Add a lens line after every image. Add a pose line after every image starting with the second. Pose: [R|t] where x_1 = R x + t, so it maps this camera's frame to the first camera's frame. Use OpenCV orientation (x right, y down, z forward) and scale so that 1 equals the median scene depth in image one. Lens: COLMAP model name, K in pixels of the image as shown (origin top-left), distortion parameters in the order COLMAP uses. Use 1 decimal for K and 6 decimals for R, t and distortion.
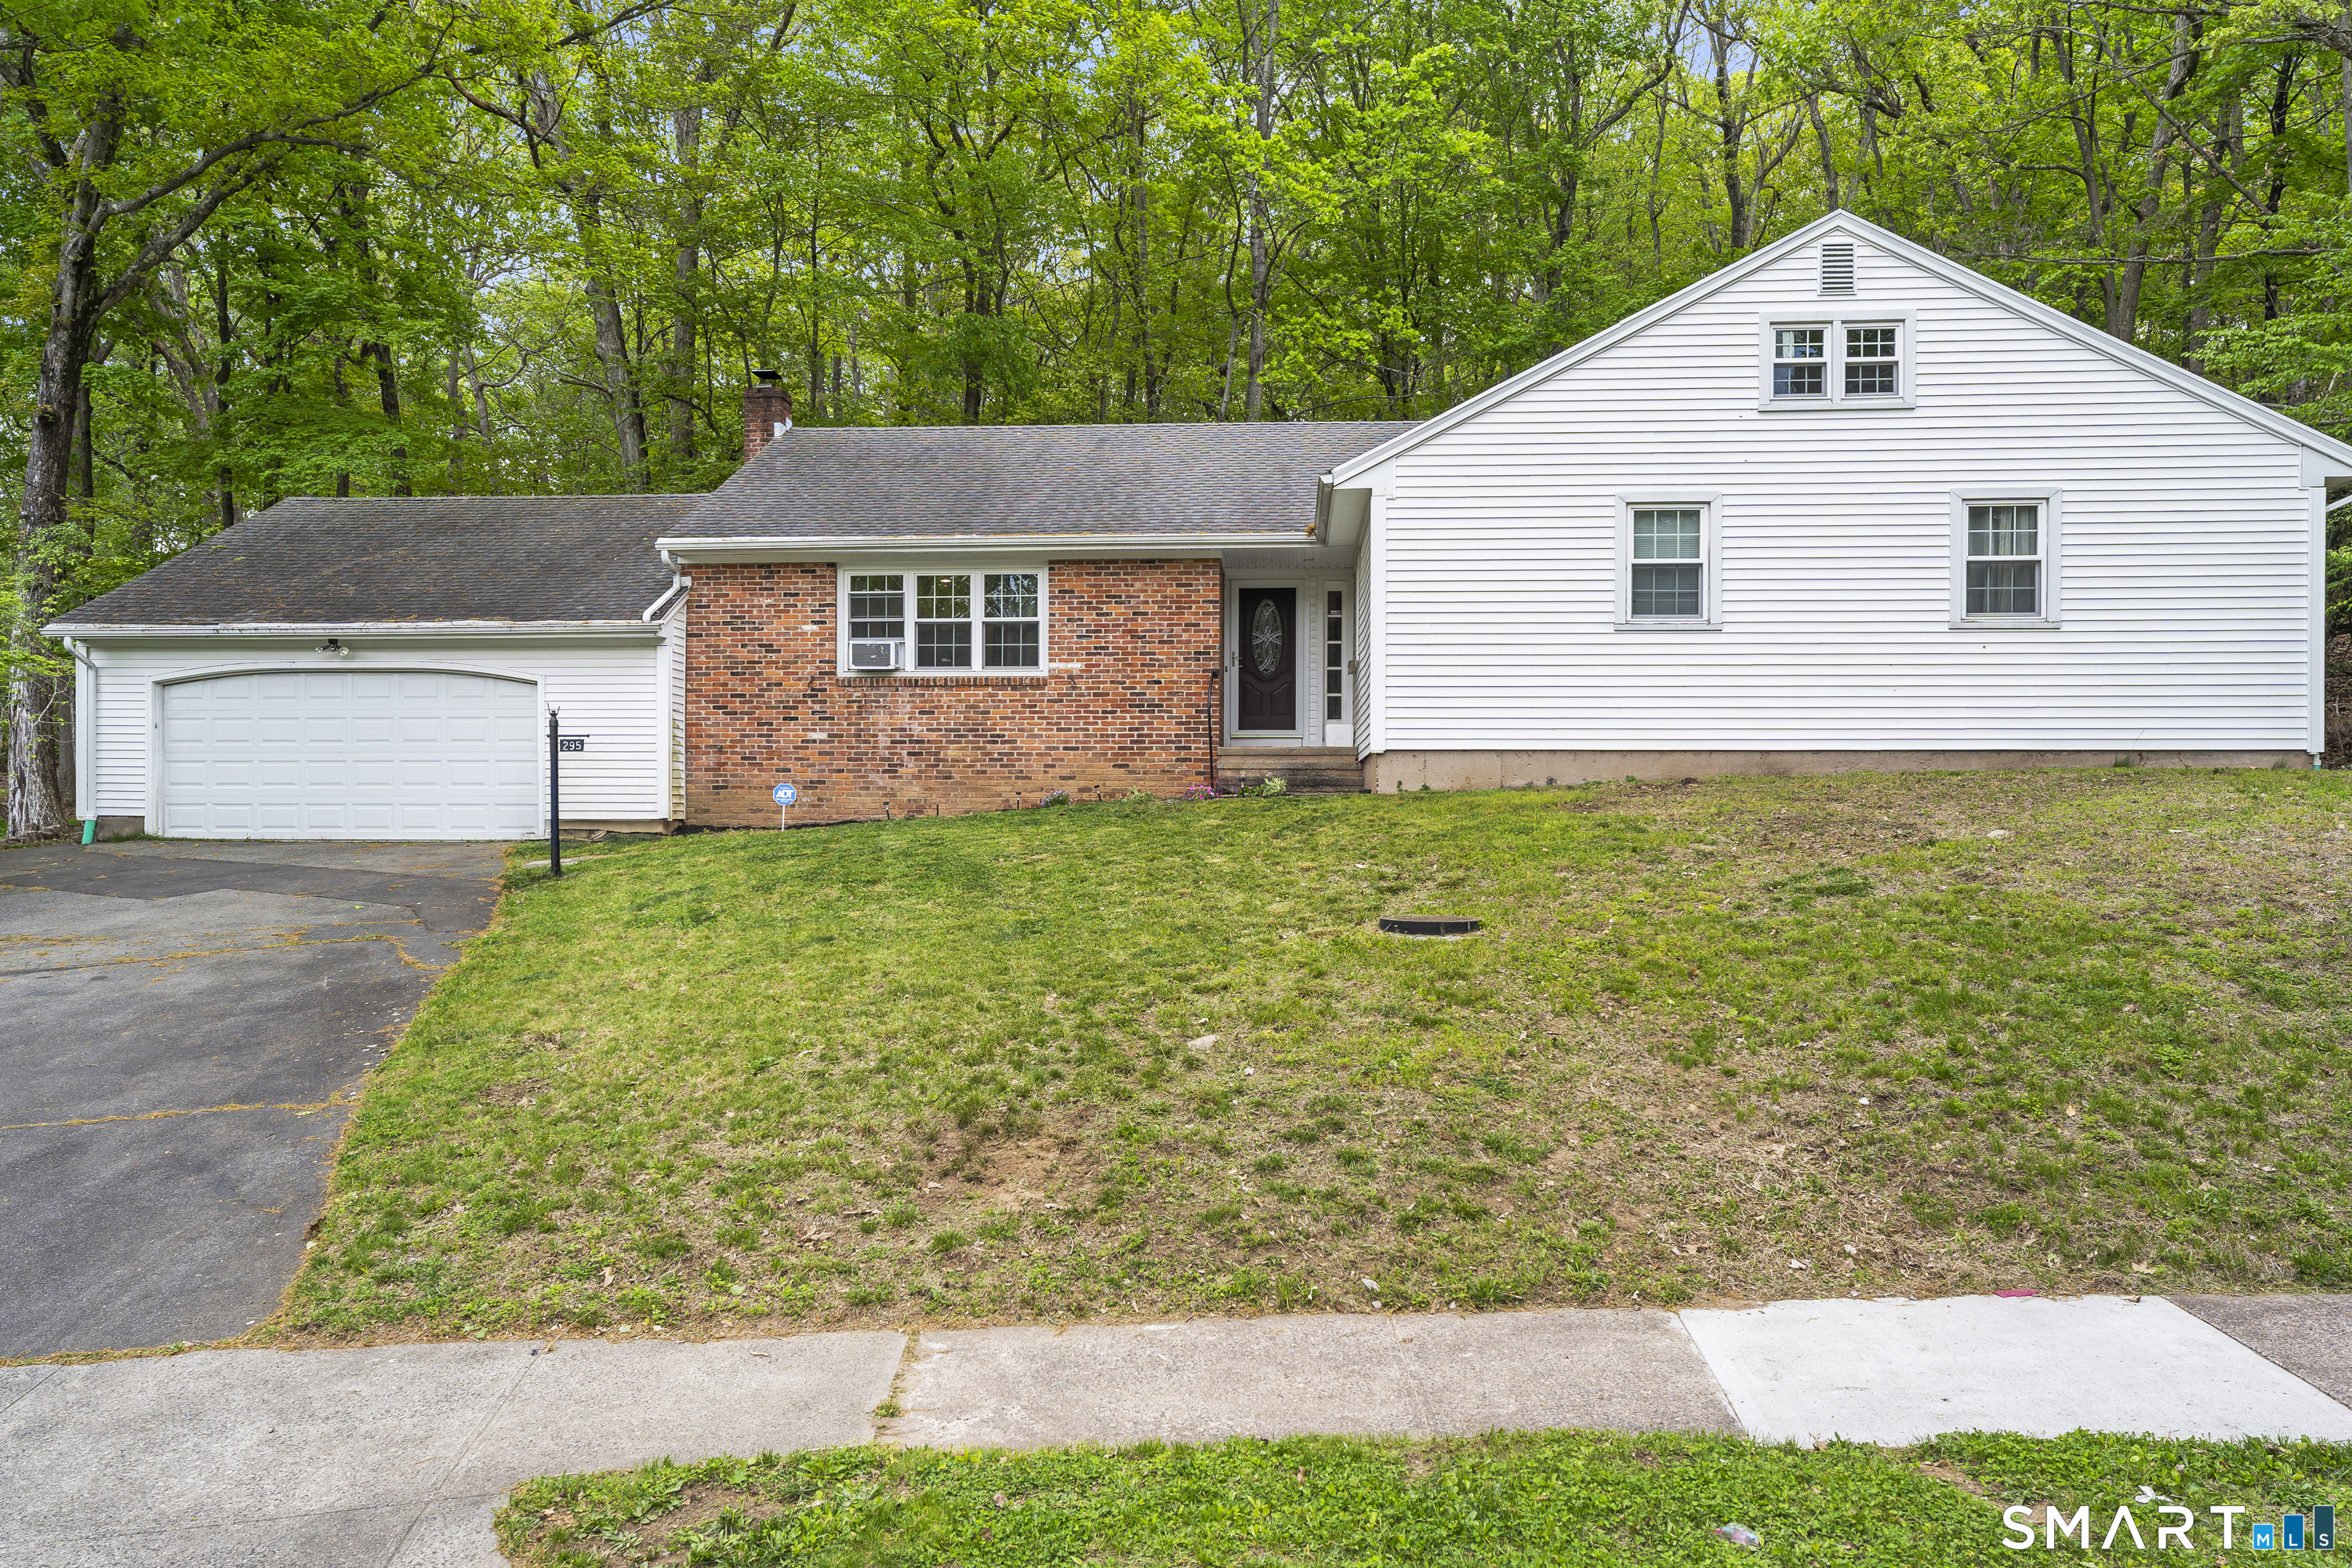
lens RADIAL K [[1603.8, 0, 1182.3], [0, 1603.8, 768.2], [0, 0, 1]] dist [-0.002313, 0.002393]
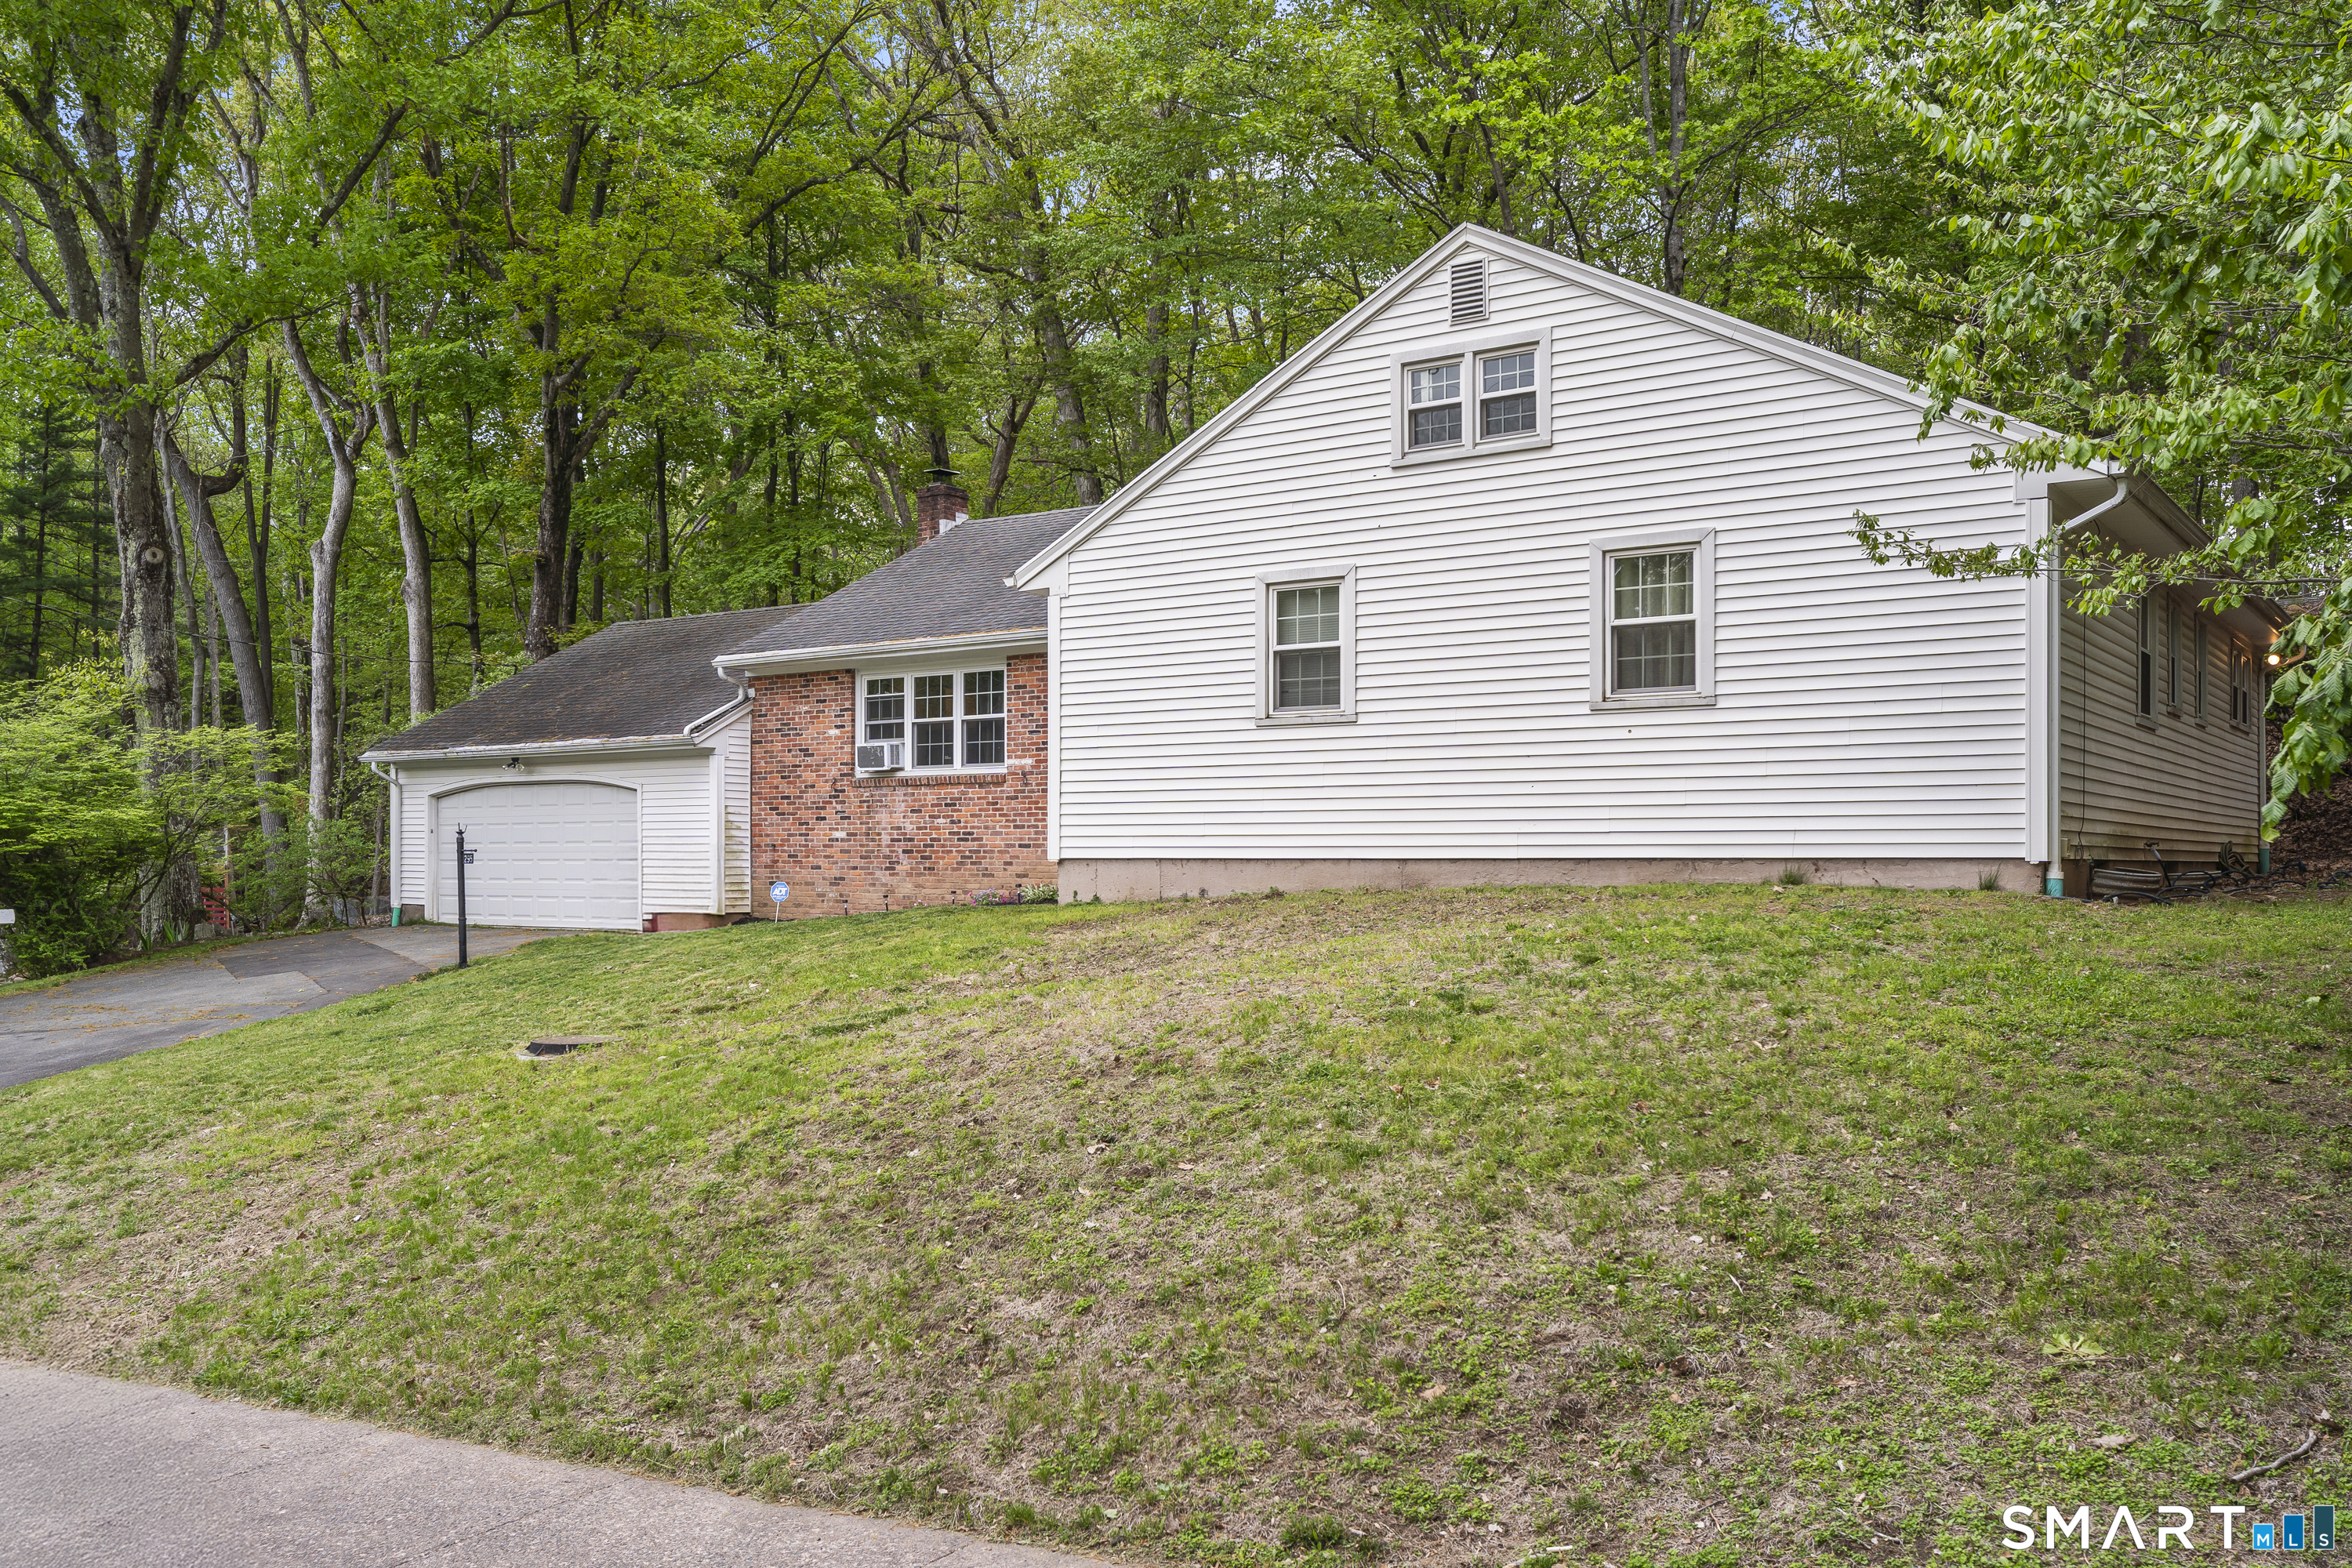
lens RADIAL K [[1903.0, 0, 1176.0], [0, 1903.0, 784.0], [0, 0, 1]] dist [-0.018846, 0.049492]
pose [[0.856872, -0.023417, -0.514997, 0.613038], [0.015773, 0.999691, -0.019211, -0.026247], [0.515288, 0.008339, 0.856977, 0.045663]]
